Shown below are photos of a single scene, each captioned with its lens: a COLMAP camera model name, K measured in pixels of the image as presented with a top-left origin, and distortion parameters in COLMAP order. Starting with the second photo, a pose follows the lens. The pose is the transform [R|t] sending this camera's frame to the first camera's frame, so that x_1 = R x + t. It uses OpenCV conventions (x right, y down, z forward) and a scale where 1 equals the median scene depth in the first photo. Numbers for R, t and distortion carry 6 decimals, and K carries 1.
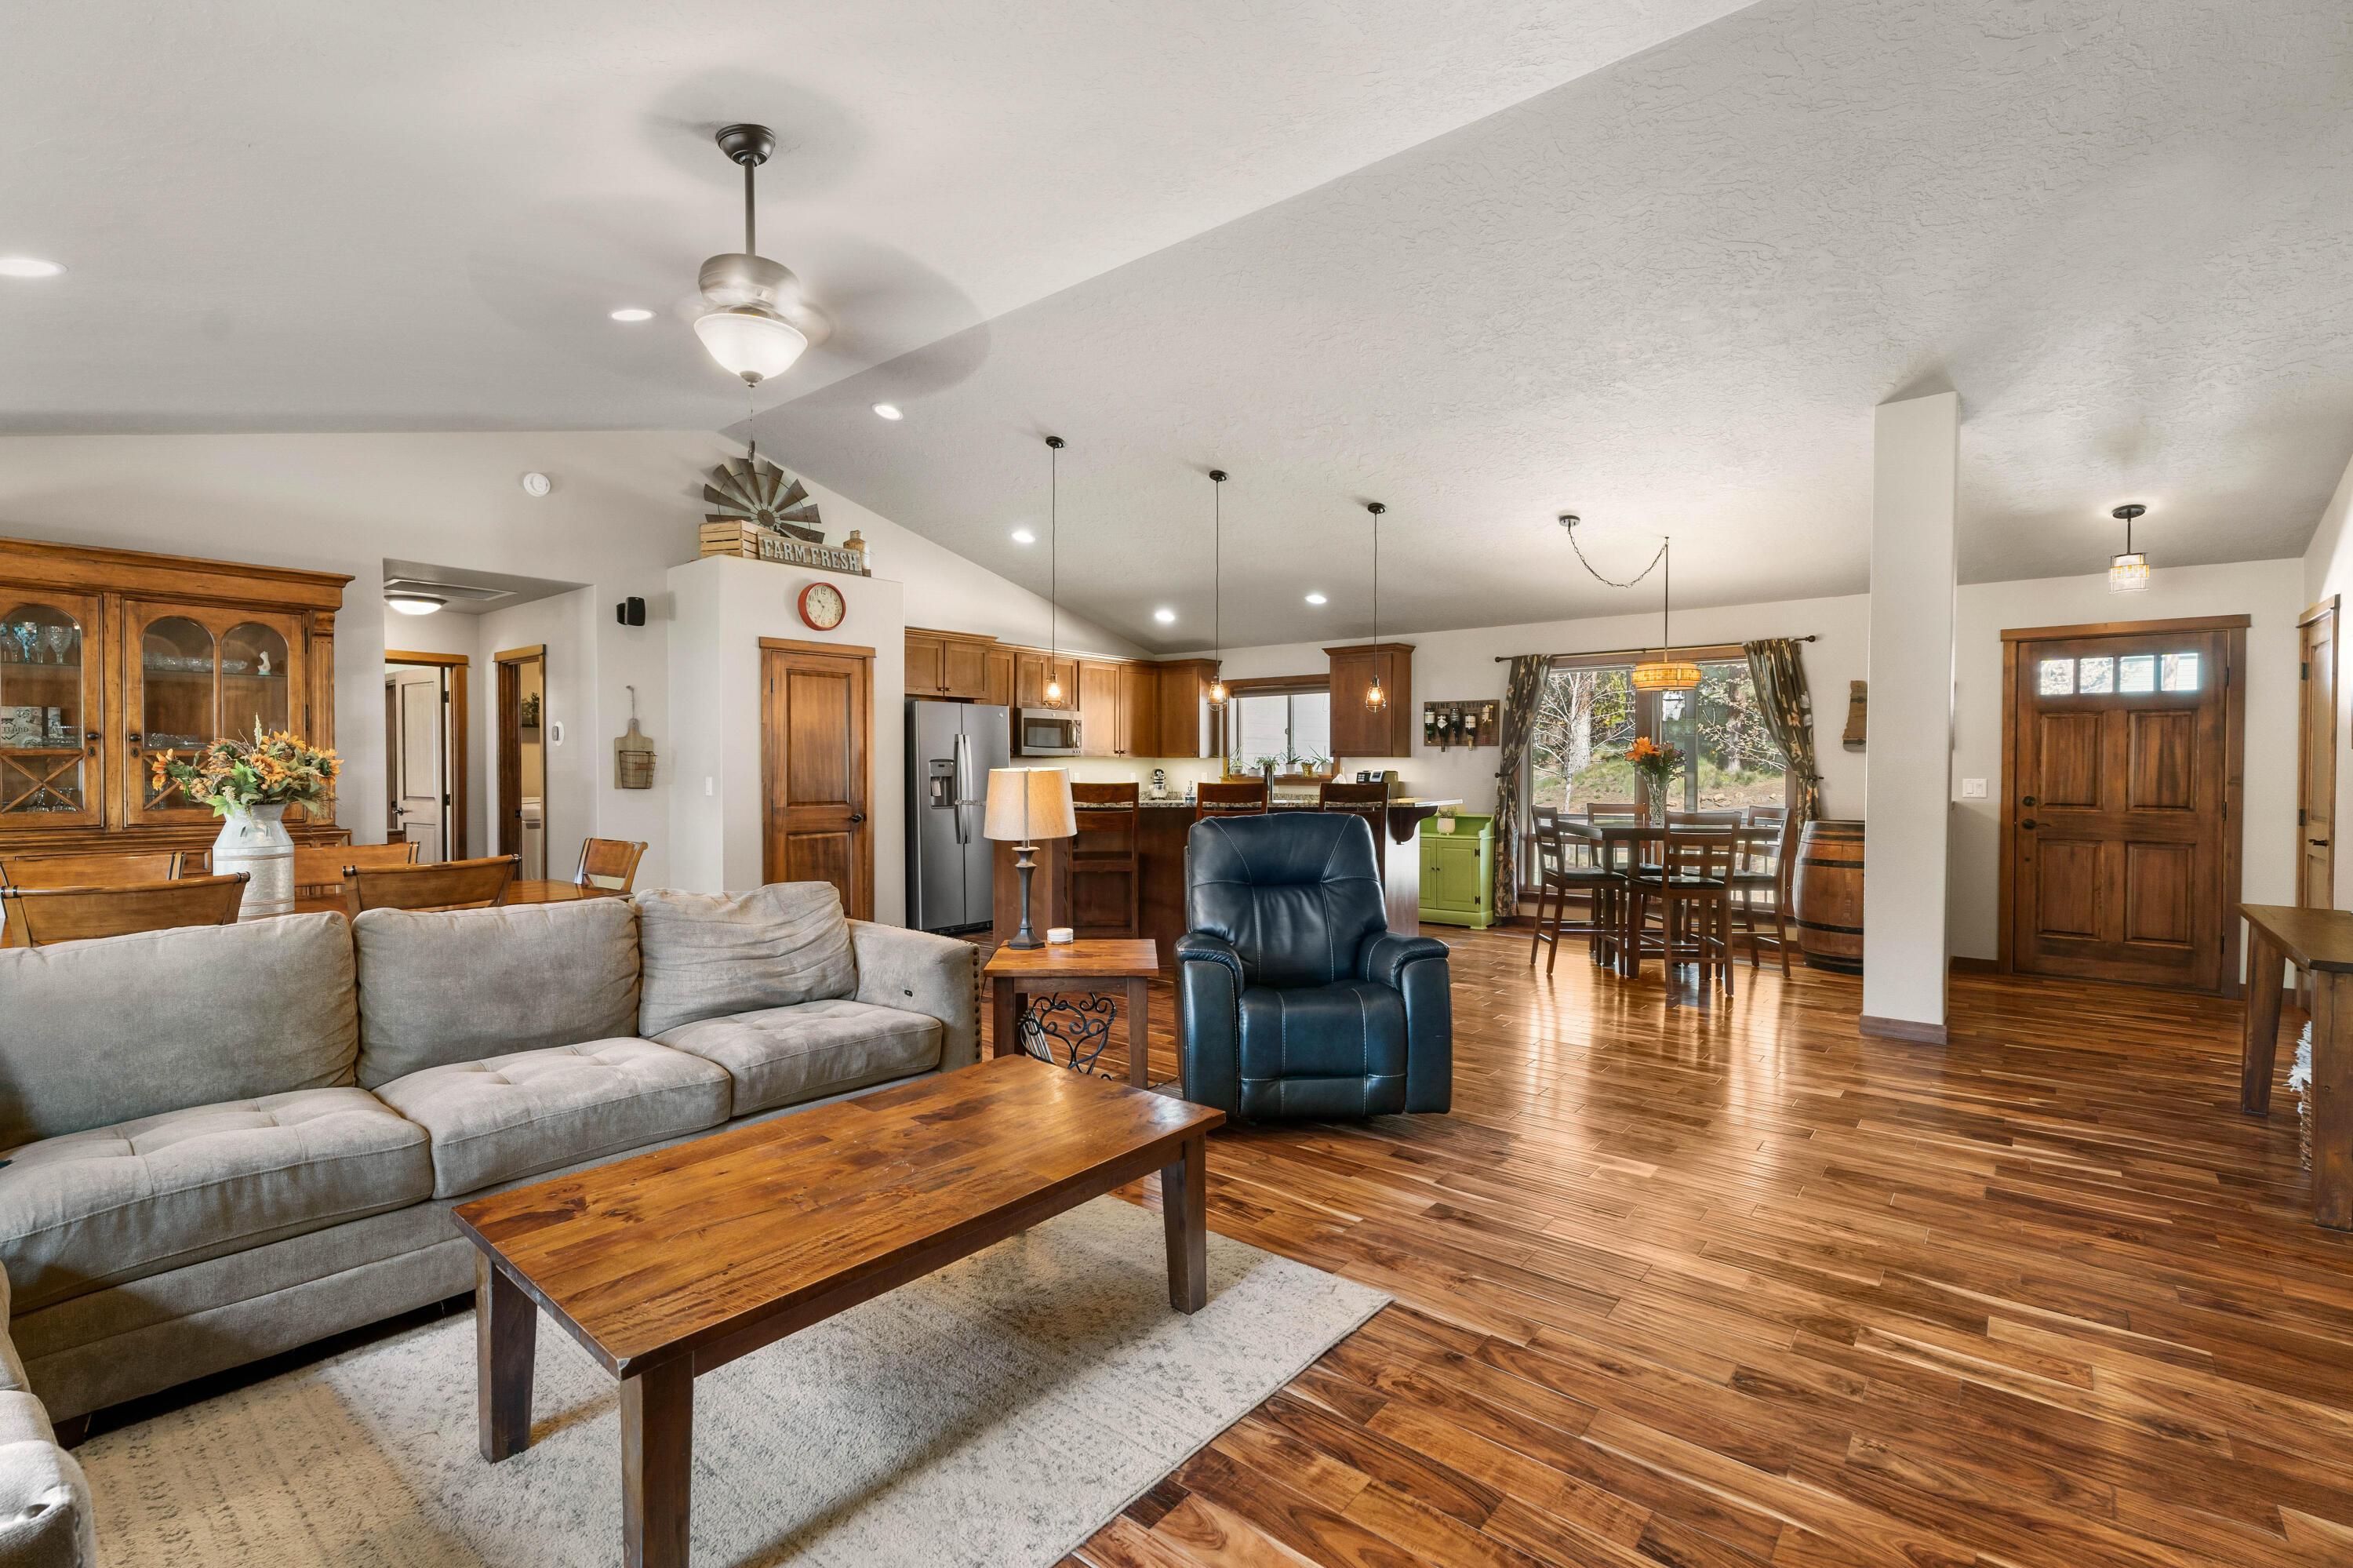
lens RADIAL K [[1061.3, 0, 1167.9], [0, 1061.3, 785.9], [0, 0, 1]] dist [0.002568, -0.001127]
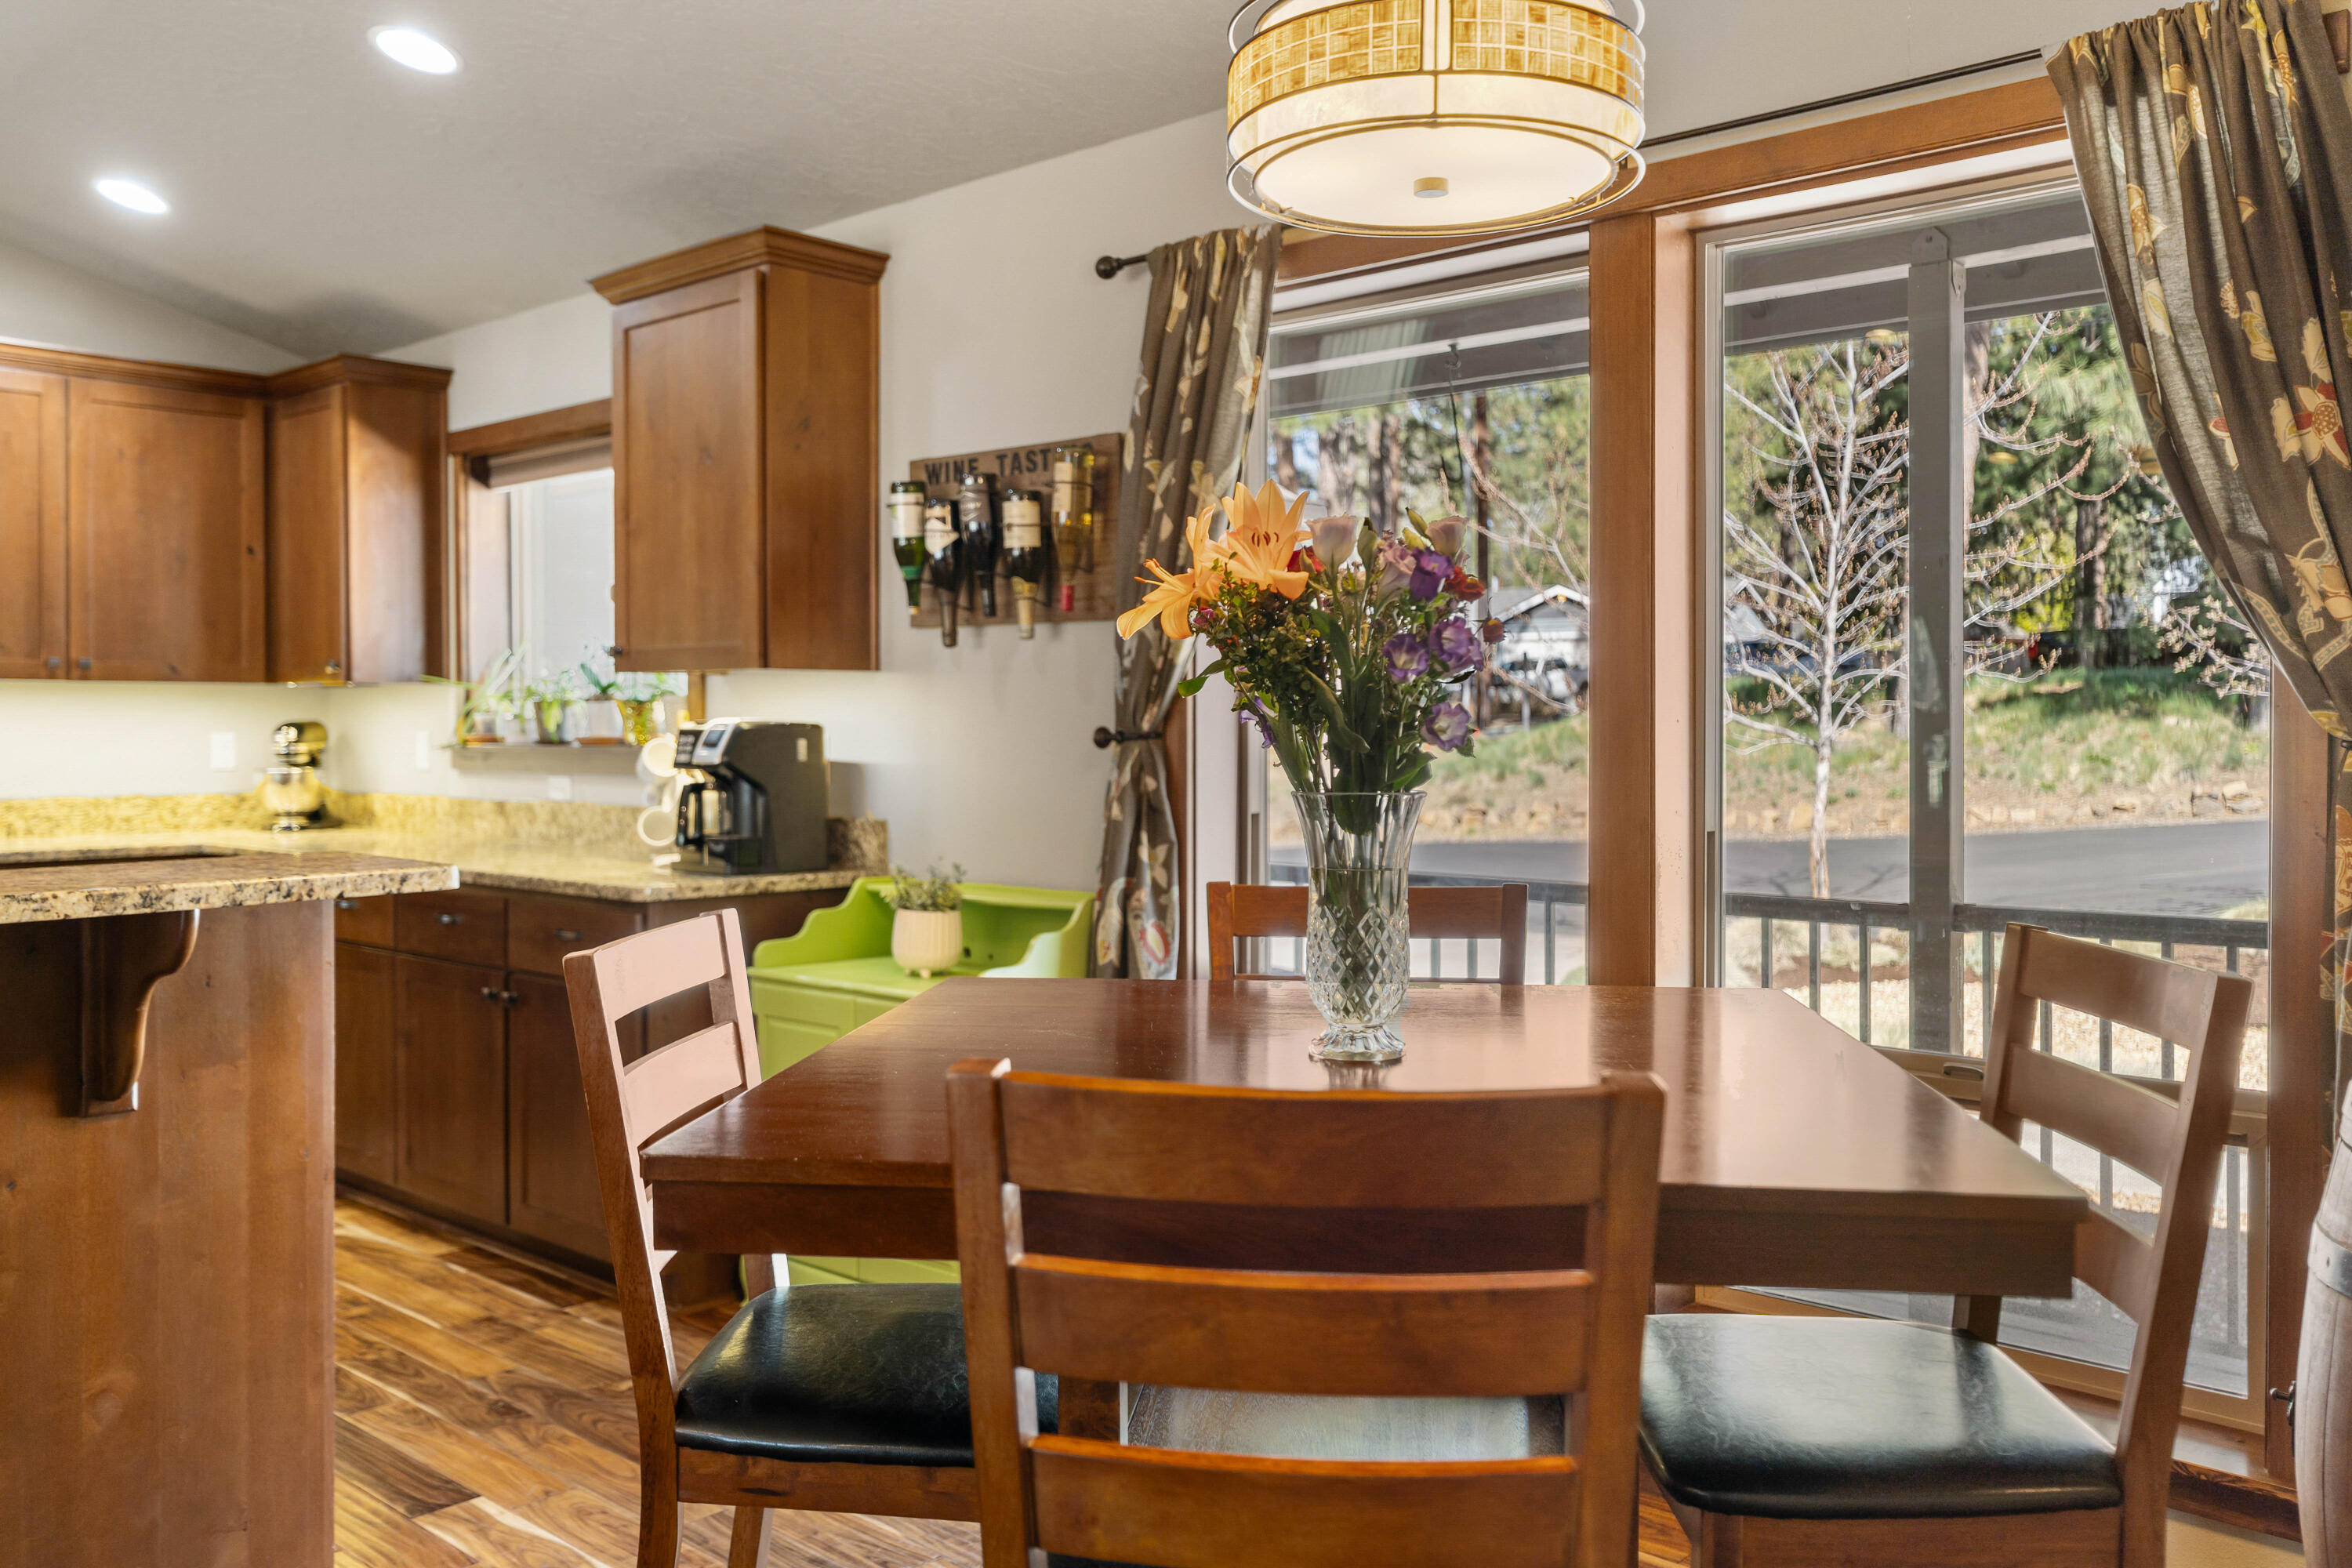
lens RADIAL K [[1872.9, 0, 1160.4], [0, 1872.9, 742.5], [0, 0, 1]] dist [-0.019496, 0.031693]
pose [[0.997959, -0.000657, -0.063848, 0.469275], [0.000080, 0.999959, -0.009044, -0.006763], [0.063851, 0.009020, 0.997919, 0.760307]]
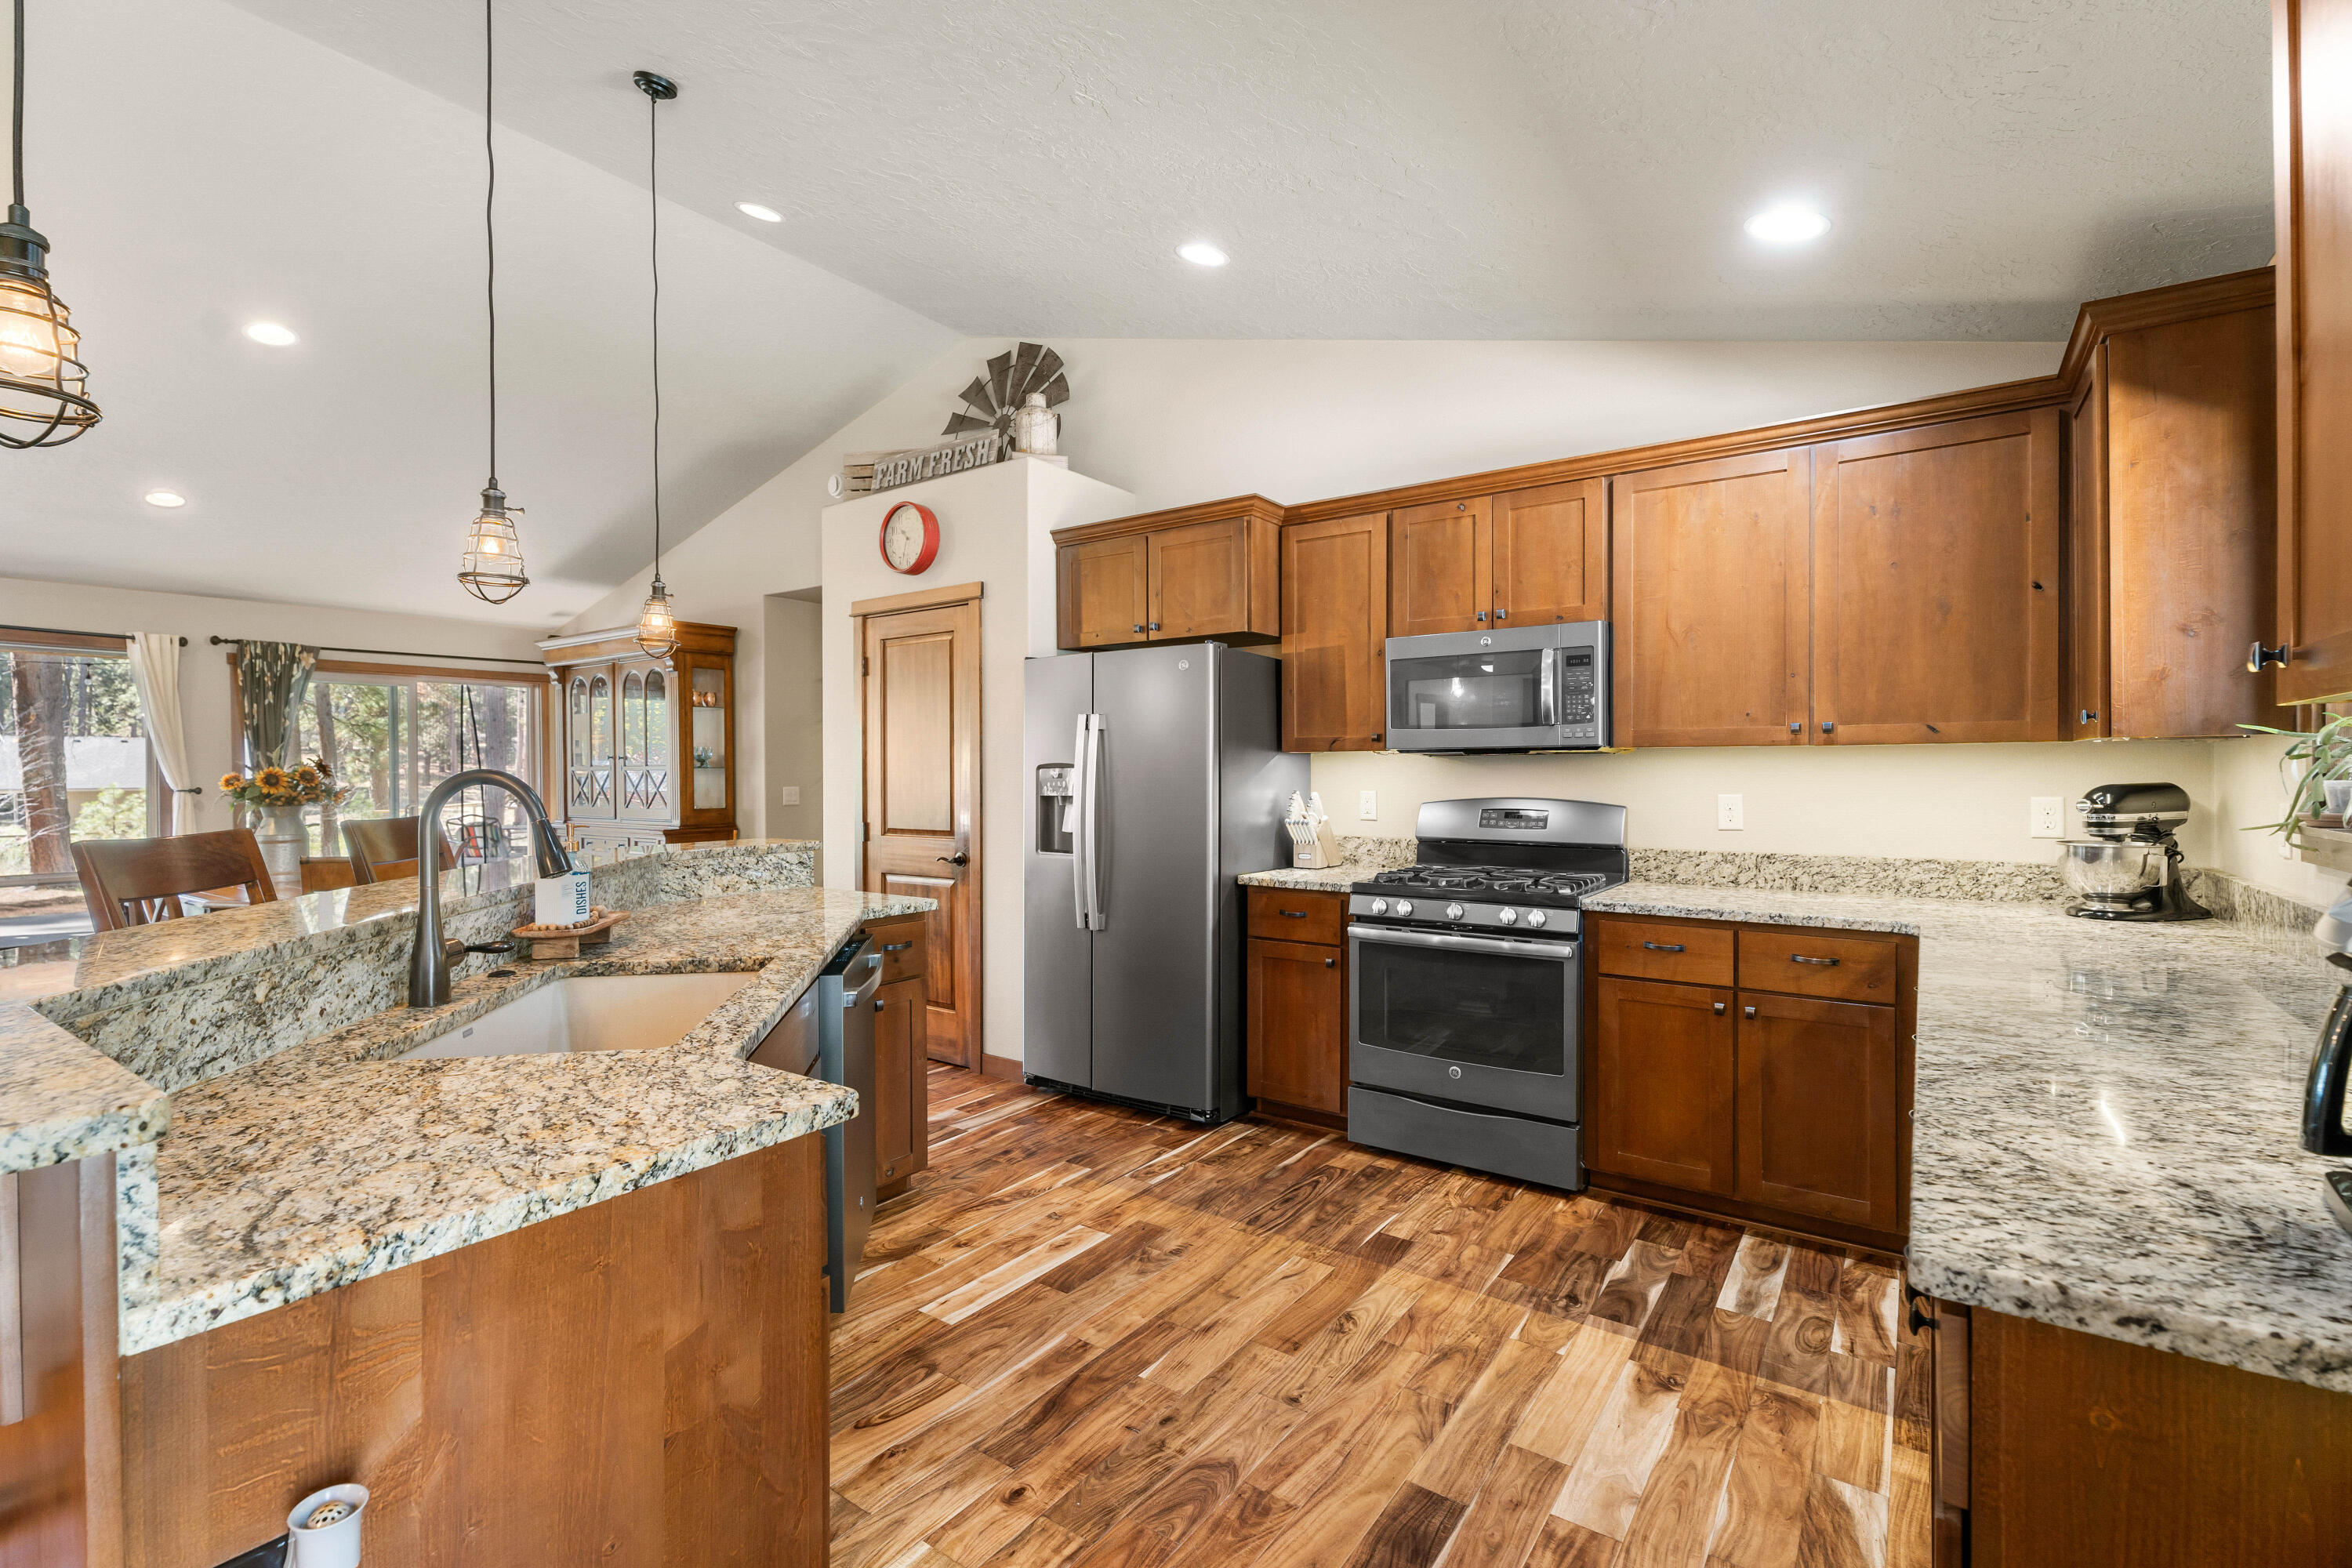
lens RADIAL K [[1060.8, 0, 1159.6], [0, 1060.8, 780.2], [0, 0, 1]] dist [0.002568, -0.001127]
pose [[0.063115, 0.006045, -0.997988, 0.391283], [-0.013183, 0.999899, 0.005223, -0.024512], [0.997919, 0.012827, 0.063188, 1.235873]]
